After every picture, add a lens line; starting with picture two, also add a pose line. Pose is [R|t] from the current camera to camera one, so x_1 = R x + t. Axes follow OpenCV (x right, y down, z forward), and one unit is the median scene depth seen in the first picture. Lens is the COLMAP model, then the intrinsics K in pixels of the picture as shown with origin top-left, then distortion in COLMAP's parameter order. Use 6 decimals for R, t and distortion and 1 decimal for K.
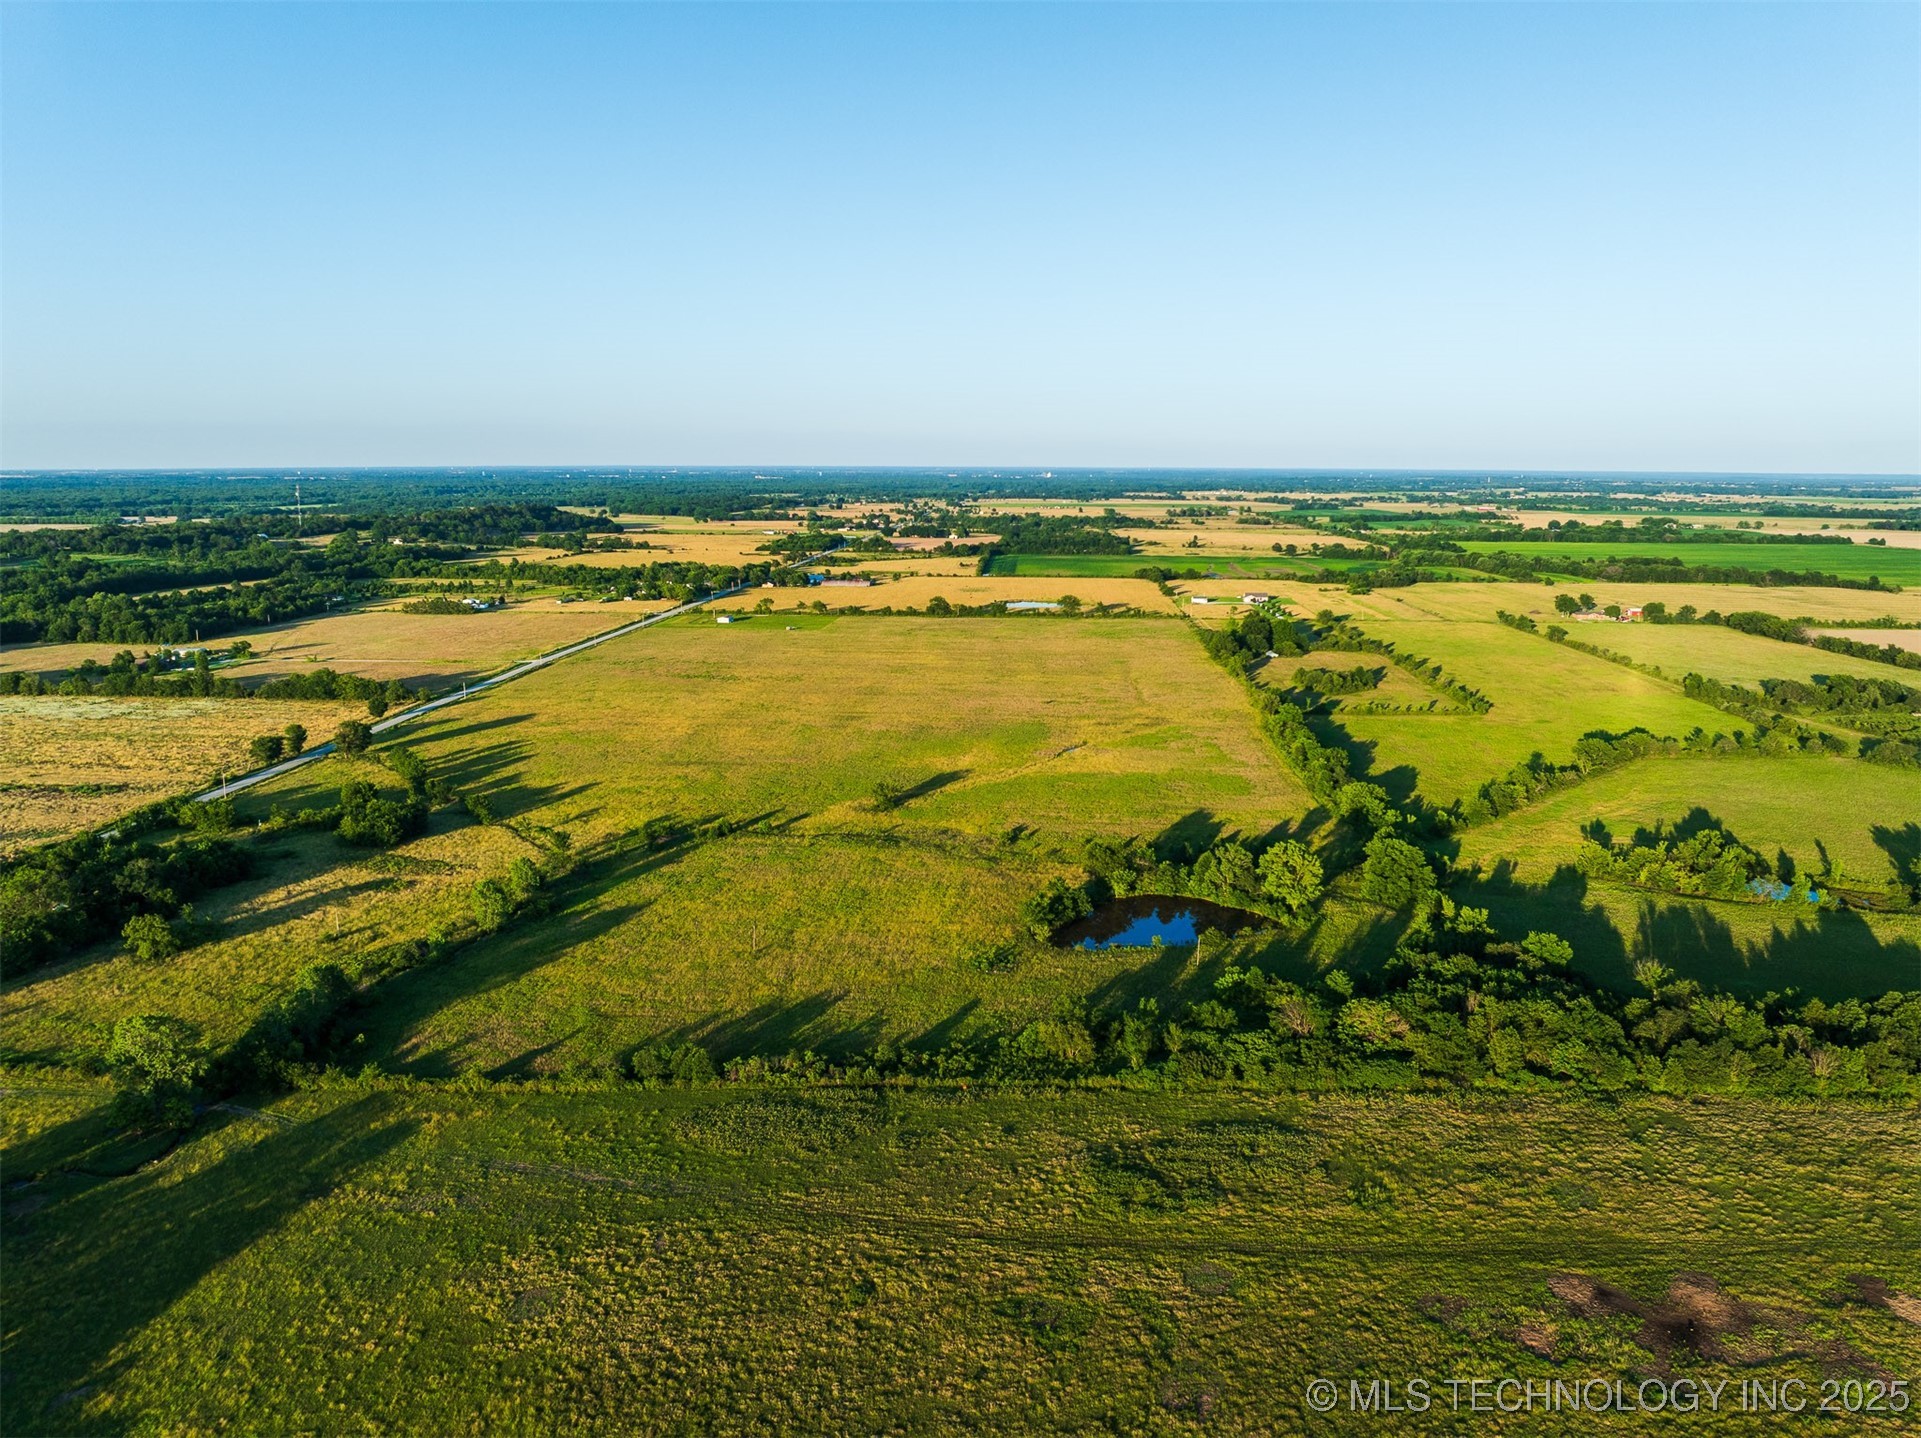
lens RADIAL K [[1349.0, 0, 964.7], [0, 1349.0, 694.5], [0, 0, 1]] dist [-0.043636, 0.002605]
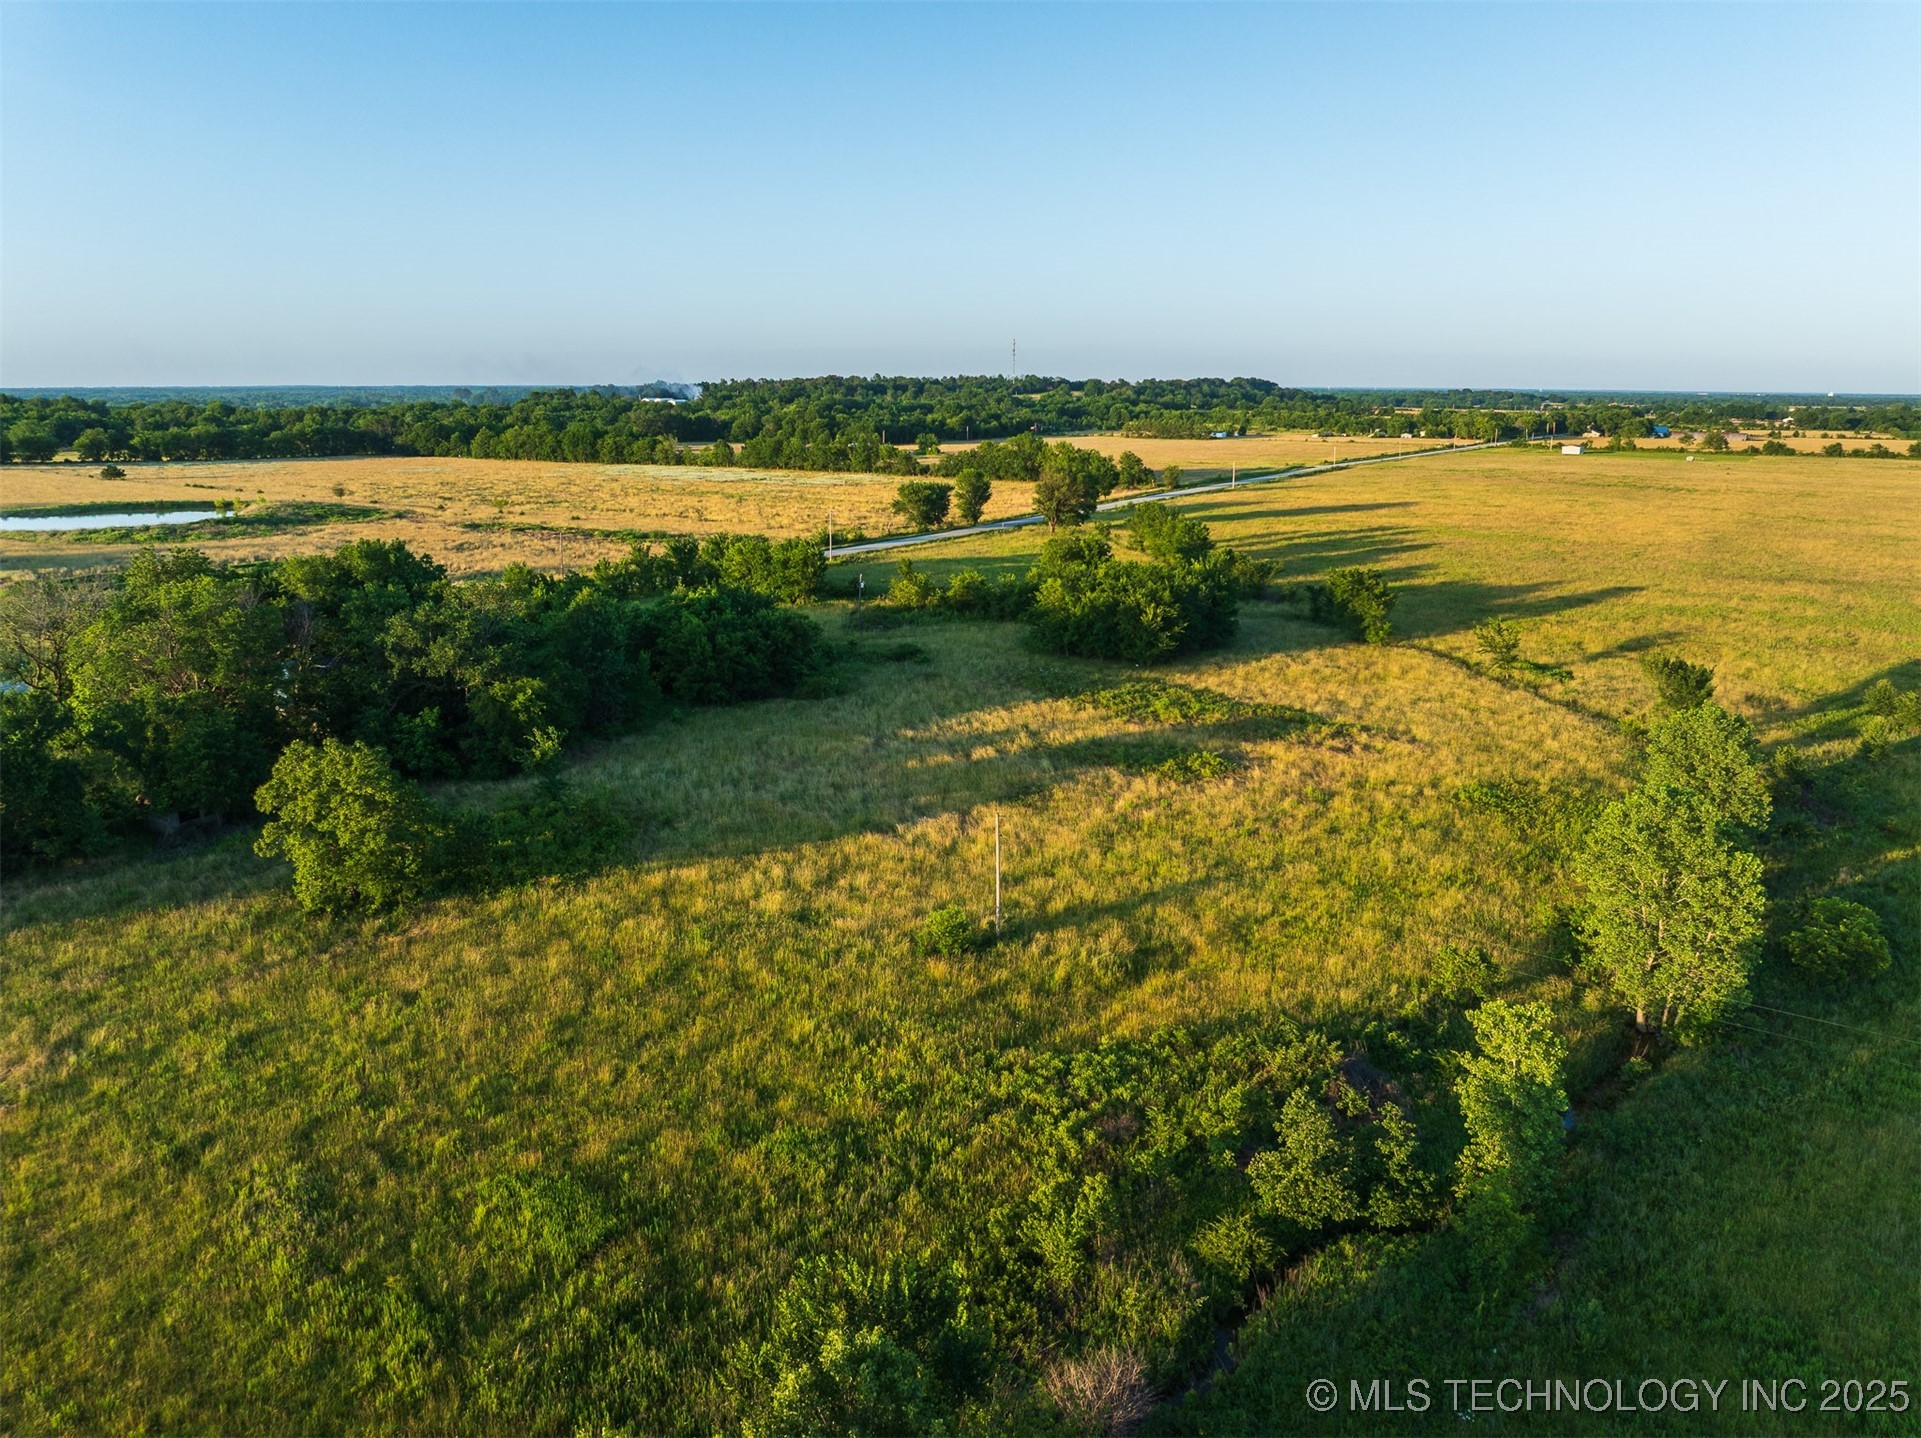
lens RADIAL K [[1349.0, 0, 964.7], [0, 1349.0, 694.5], [0, 0, 1]] dist [-0.043636, 0.002605]
pose [[0.879816, 0.103532, -0.463902, -0.225309], [-0.078222, 0.994220, 0.073534, 0.074549], [0.468834, -0.028409, 0.882830, 0.481946]]
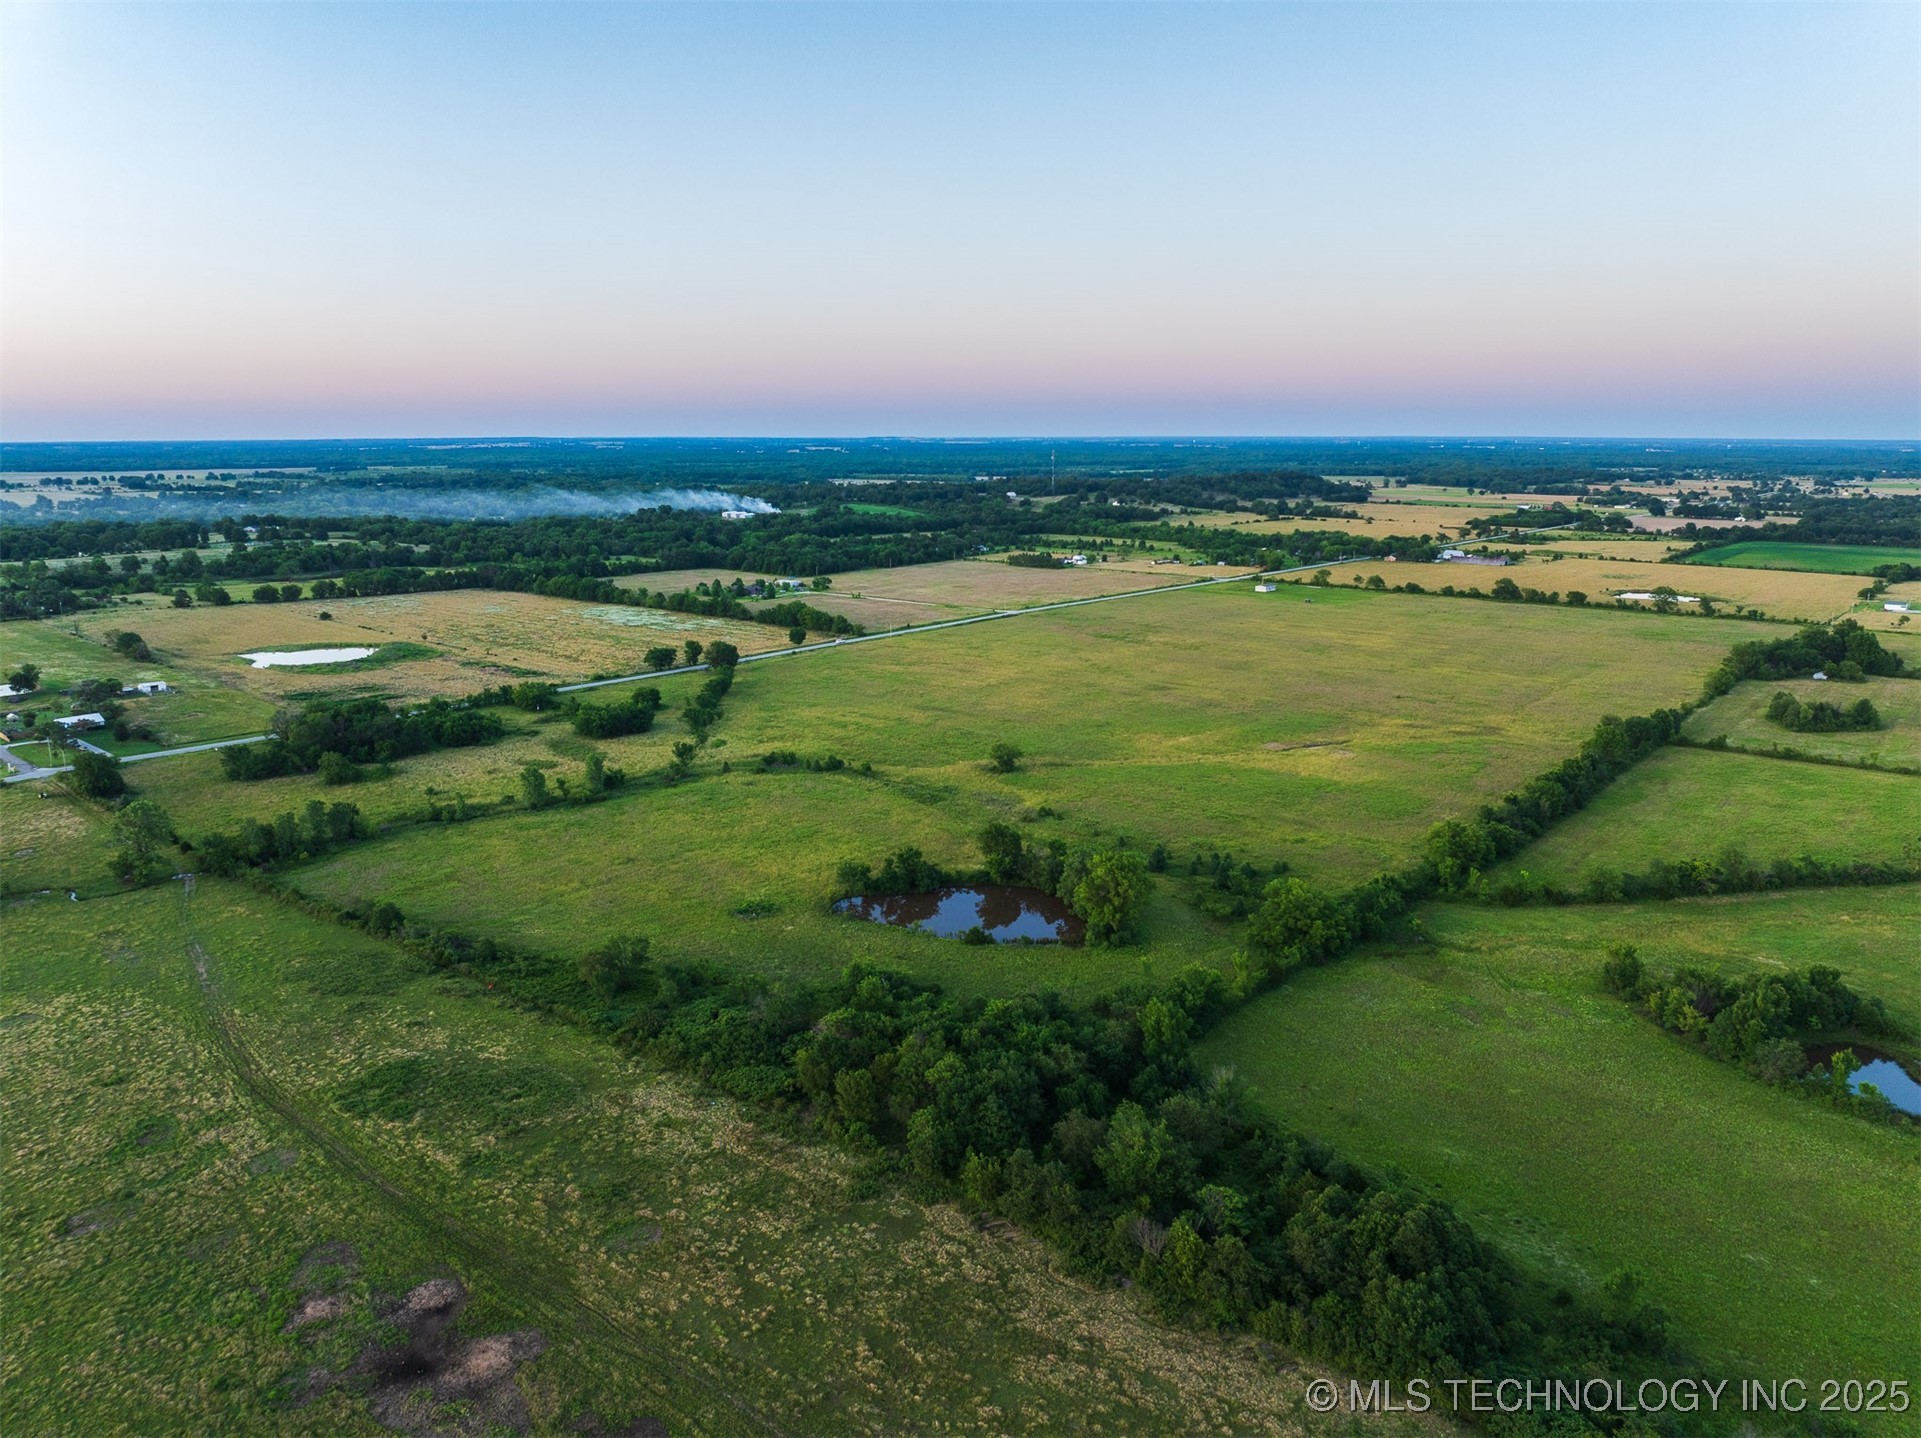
lens RADIAL K [[1347.7, 0, 963.5], [0, 1347.7, 694.5], [0, 0, 1]] dist [-0.044619, 0.007426]
pose [[0.801559, 0.109029, -0.587892, 0.419075], [-0.096294, 0.993939, 0.053042, -0.017882], [0.590111, 0.014094, 0.807199, 0.155020]]
